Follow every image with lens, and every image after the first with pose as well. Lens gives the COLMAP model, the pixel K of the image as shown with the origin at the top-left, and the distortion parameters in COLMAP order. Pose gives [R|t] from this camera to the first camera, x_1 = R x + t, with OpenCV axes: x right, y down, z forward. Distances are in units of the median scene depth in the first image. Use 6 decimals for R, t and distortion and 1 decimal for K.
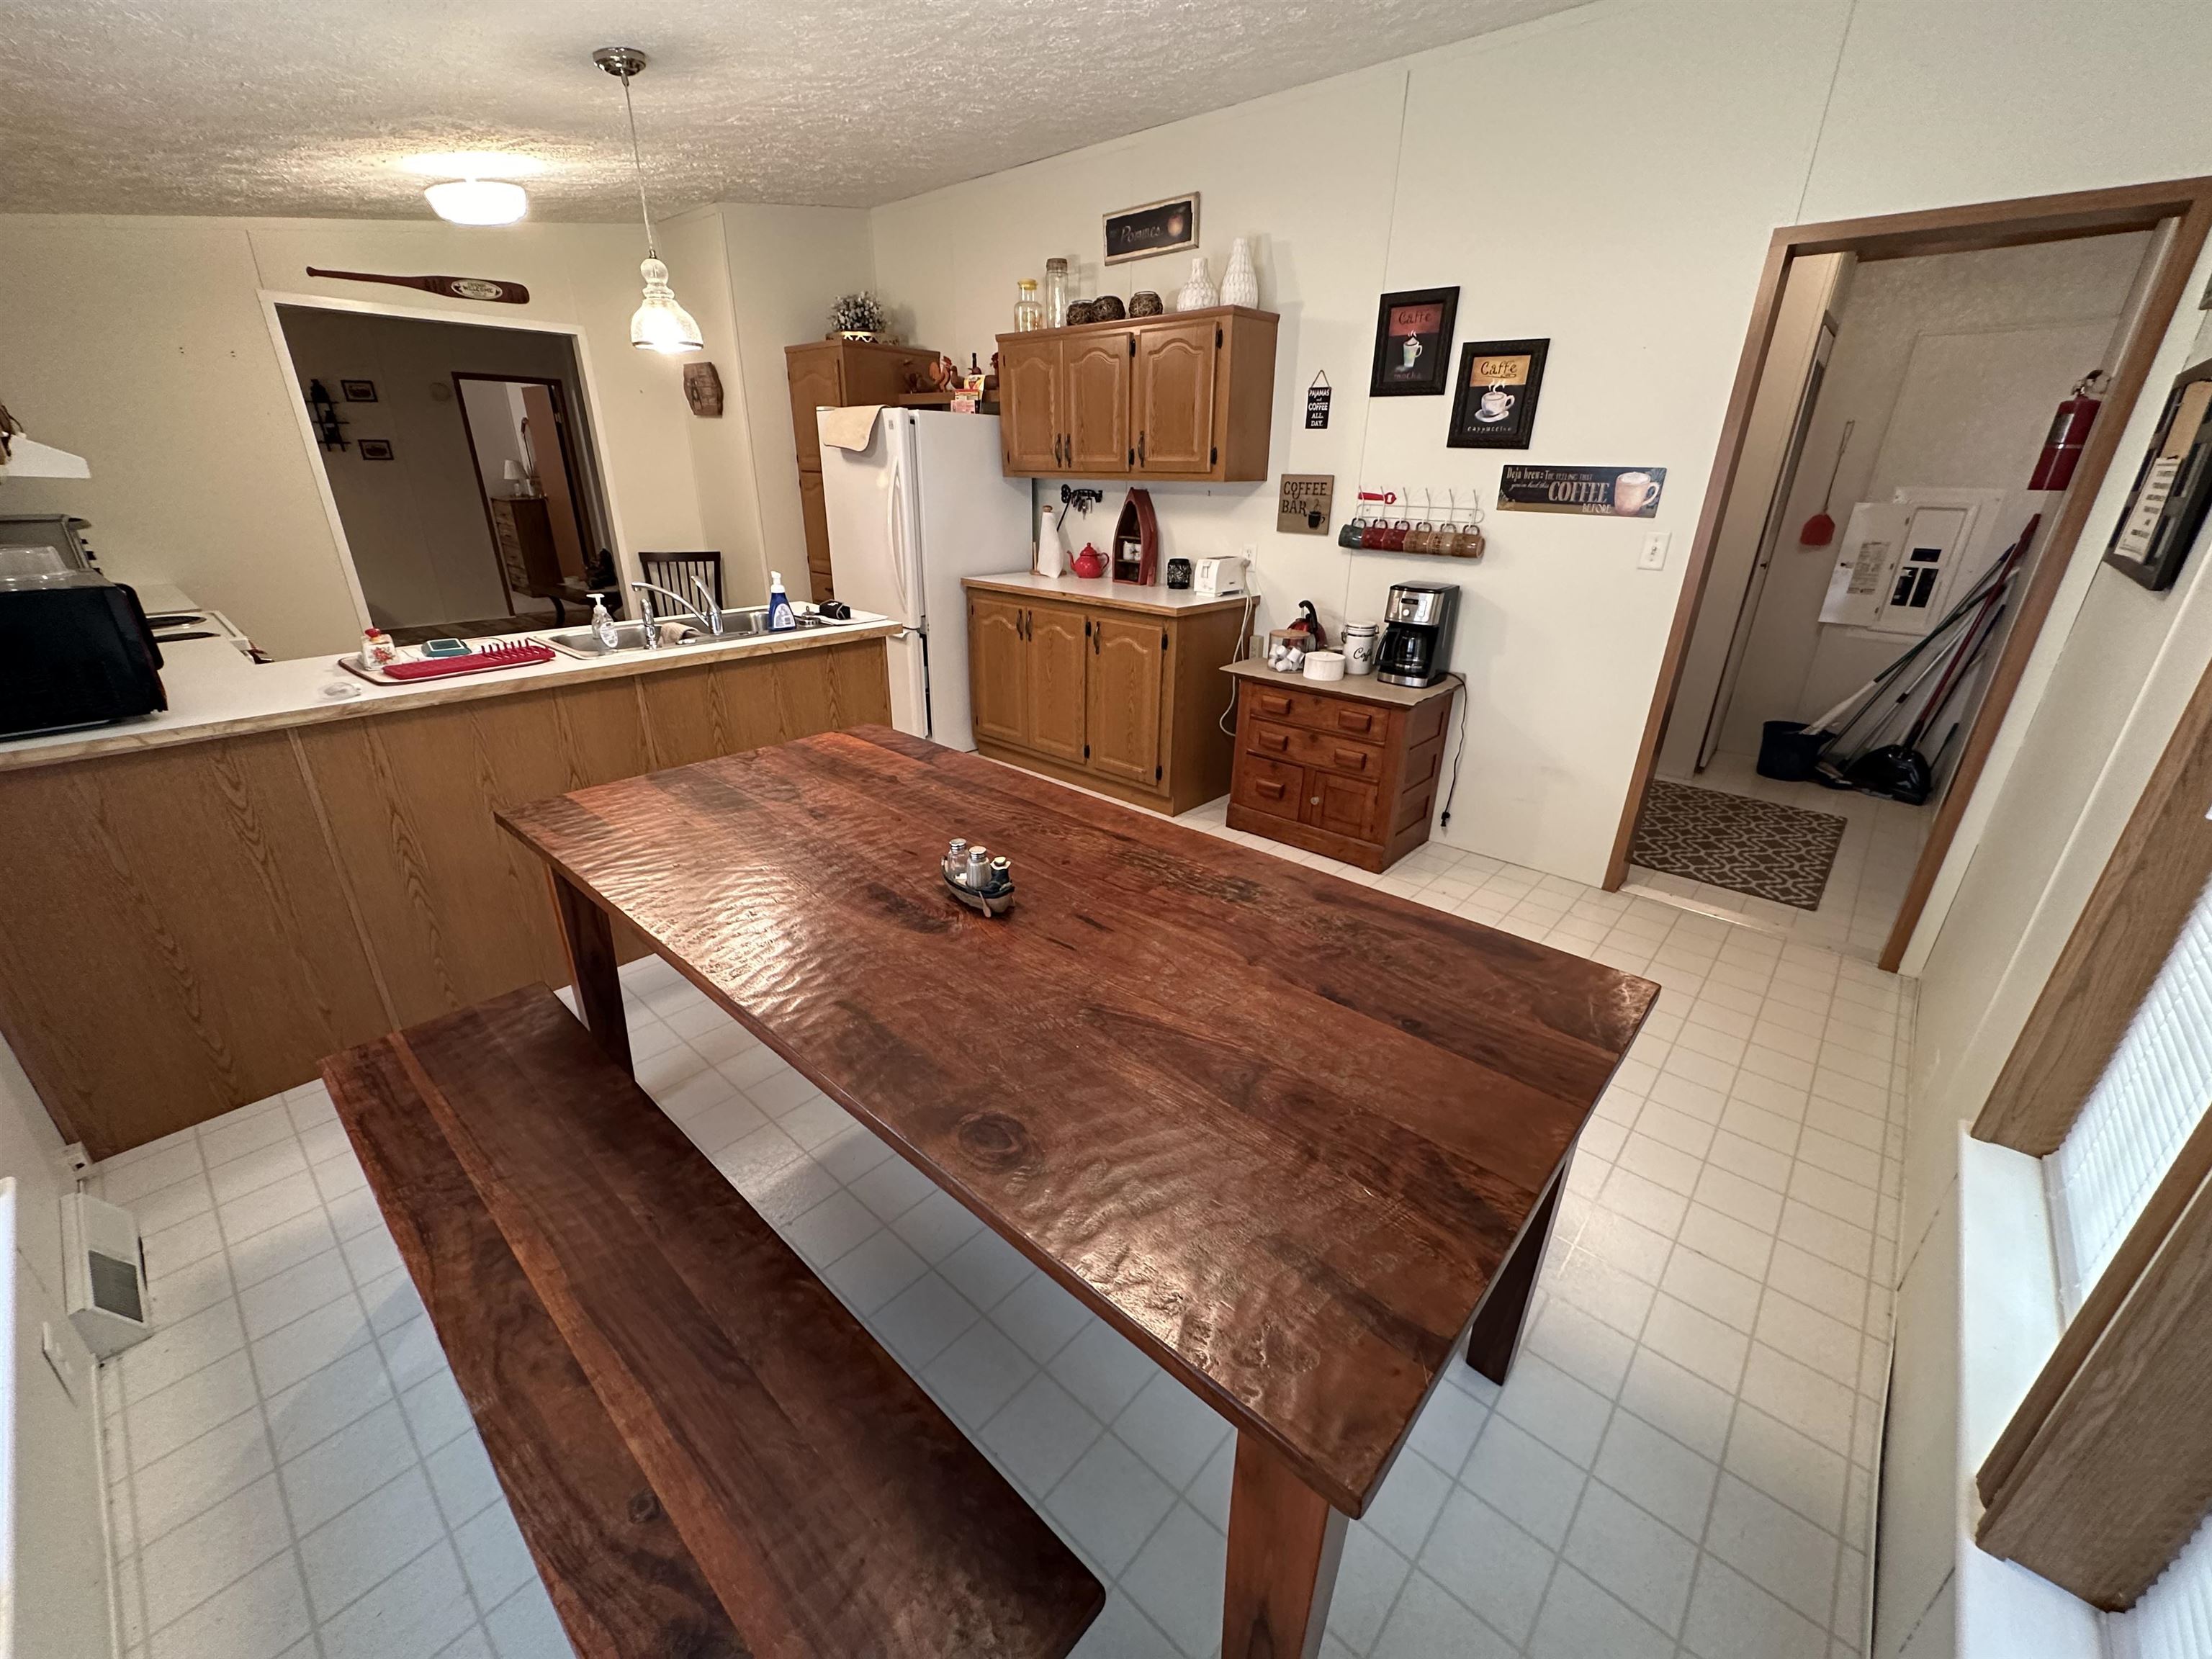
lens RADIAL K [[885.8, 0, 1108.7], [0, 885.8, 824.9], [0, 0, 1]] dist [0.000041, 0.000284]
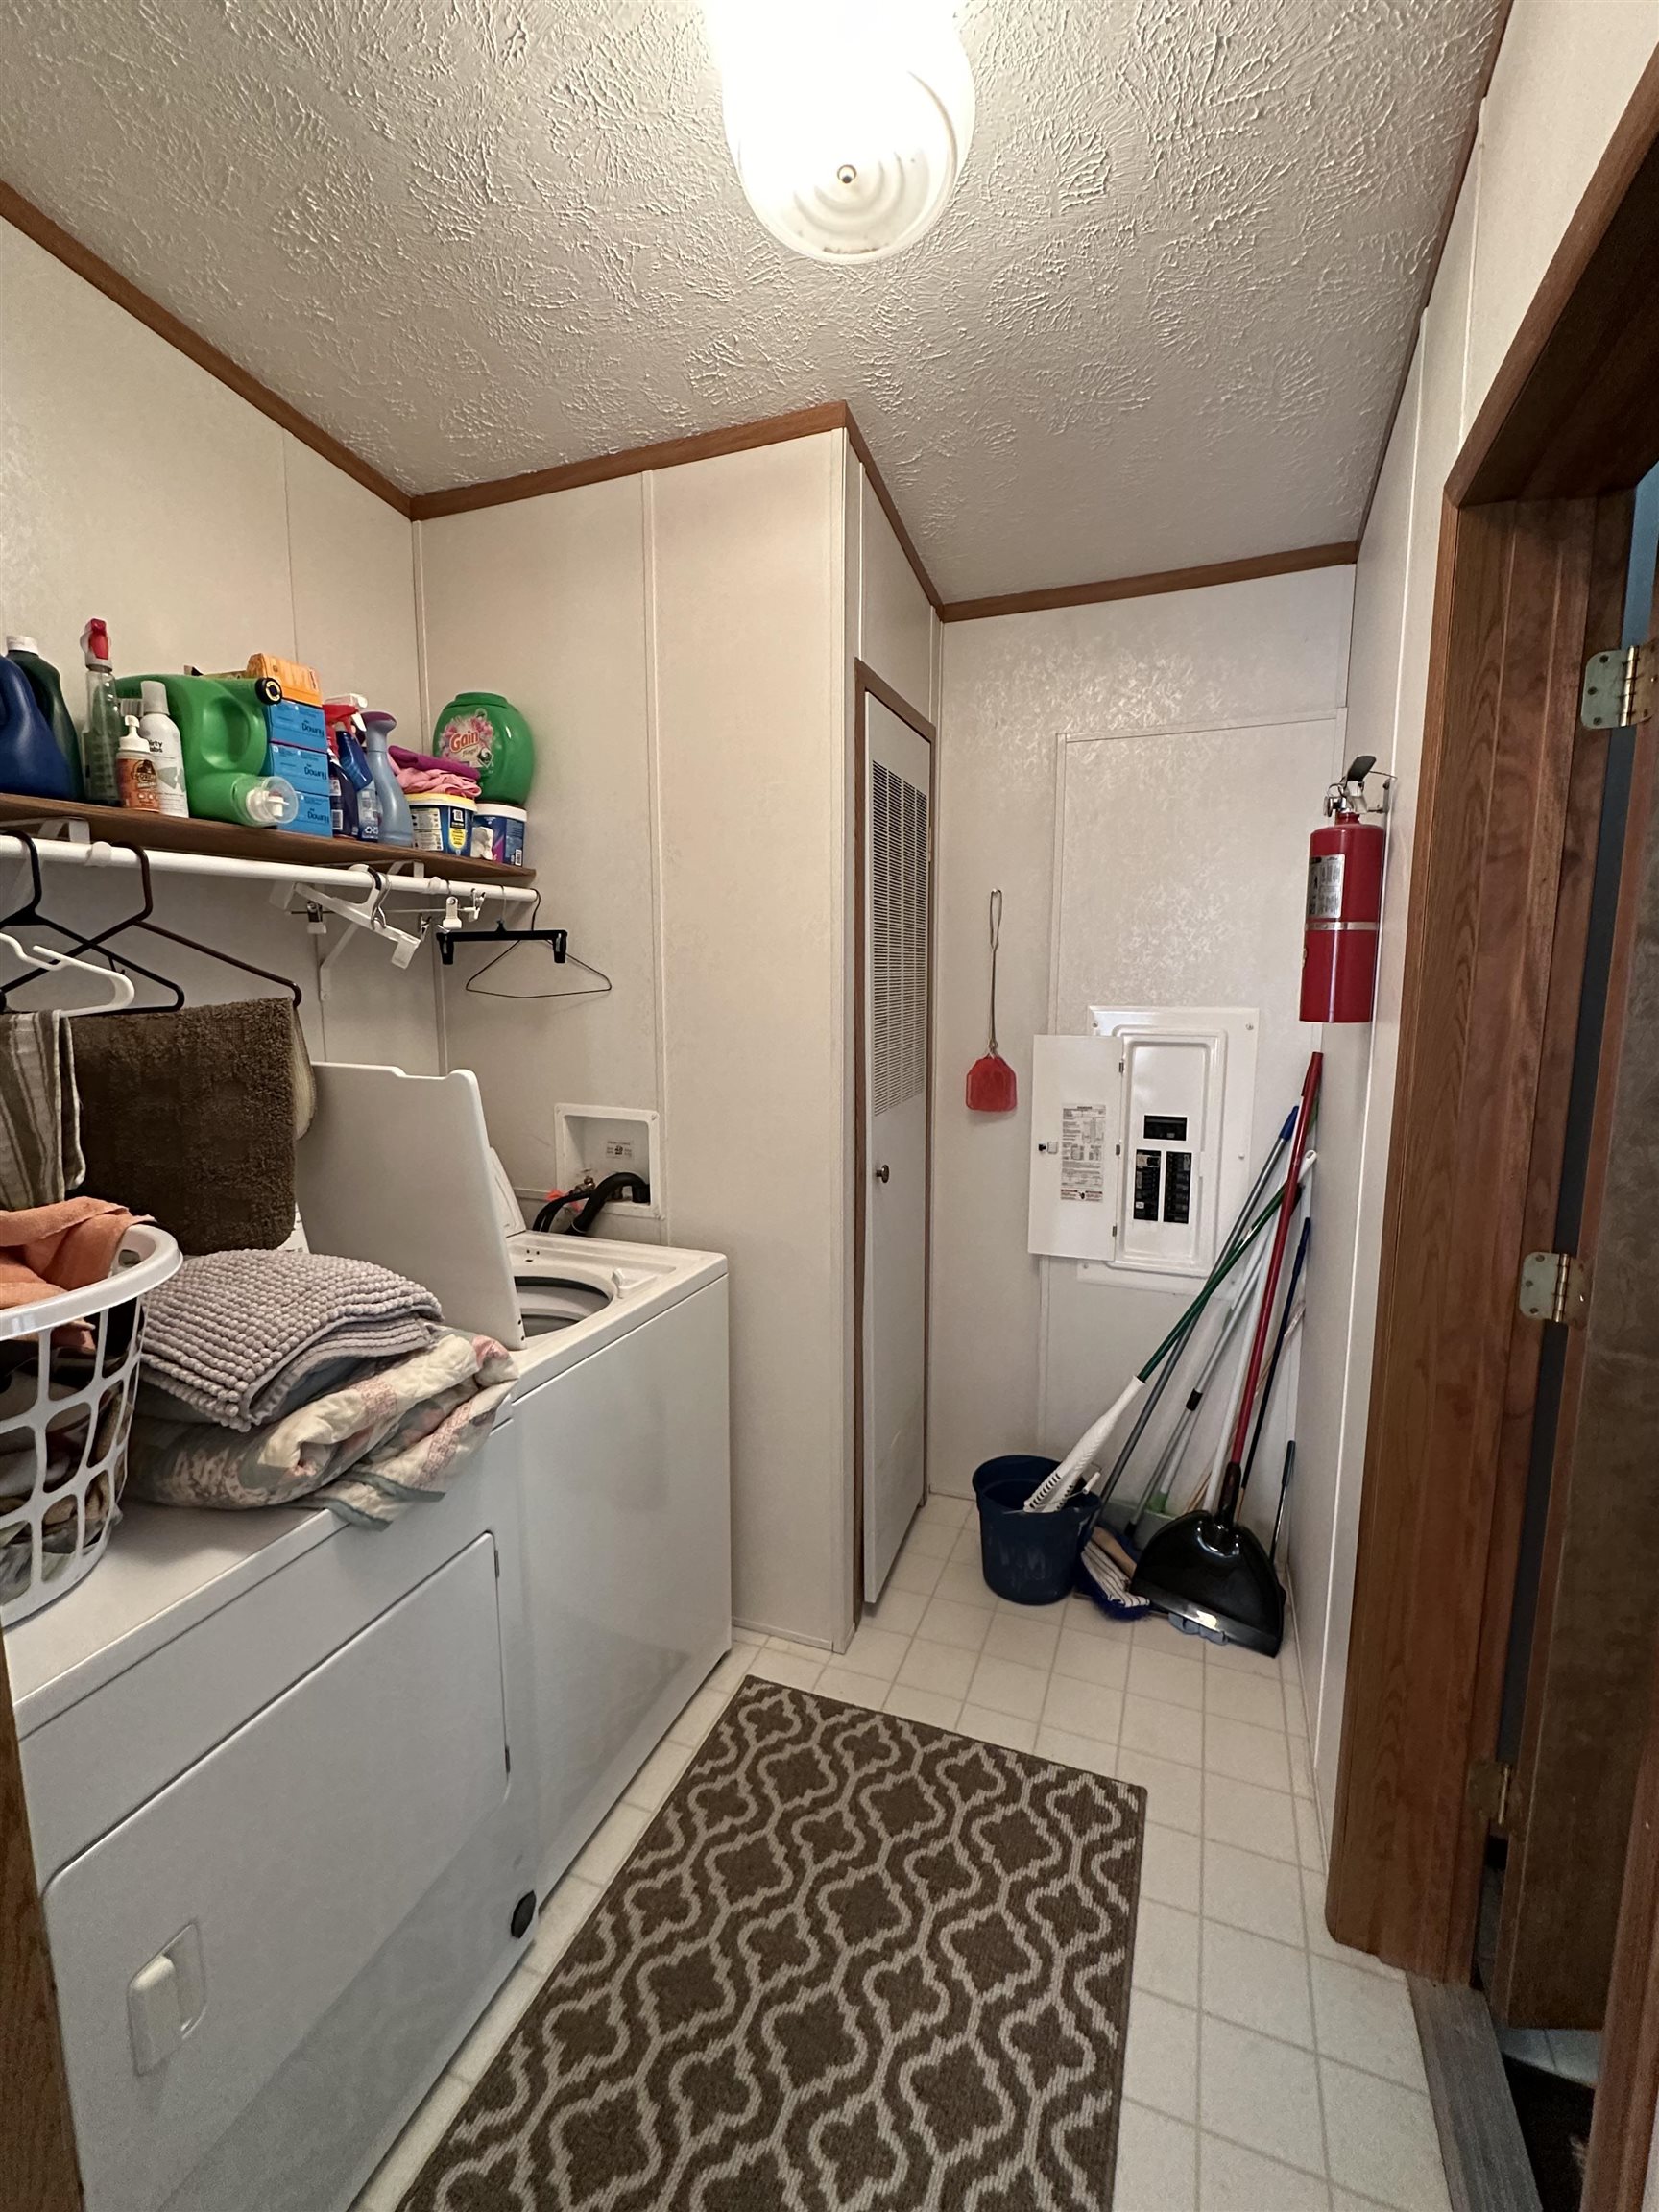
lens RADIAL K [[975.4, 0, 829.5], [0, 975.4, 1106.0], [0, 0, 1]] dist [0.009348, 0.000202]
pose [[0.937761, -0.068075, 0.340544, 0.540616], [0.148245, 0.965237, -0.215272, -0.221676], [-0.314051, 0.252357, 0.915253, 0.531239]]
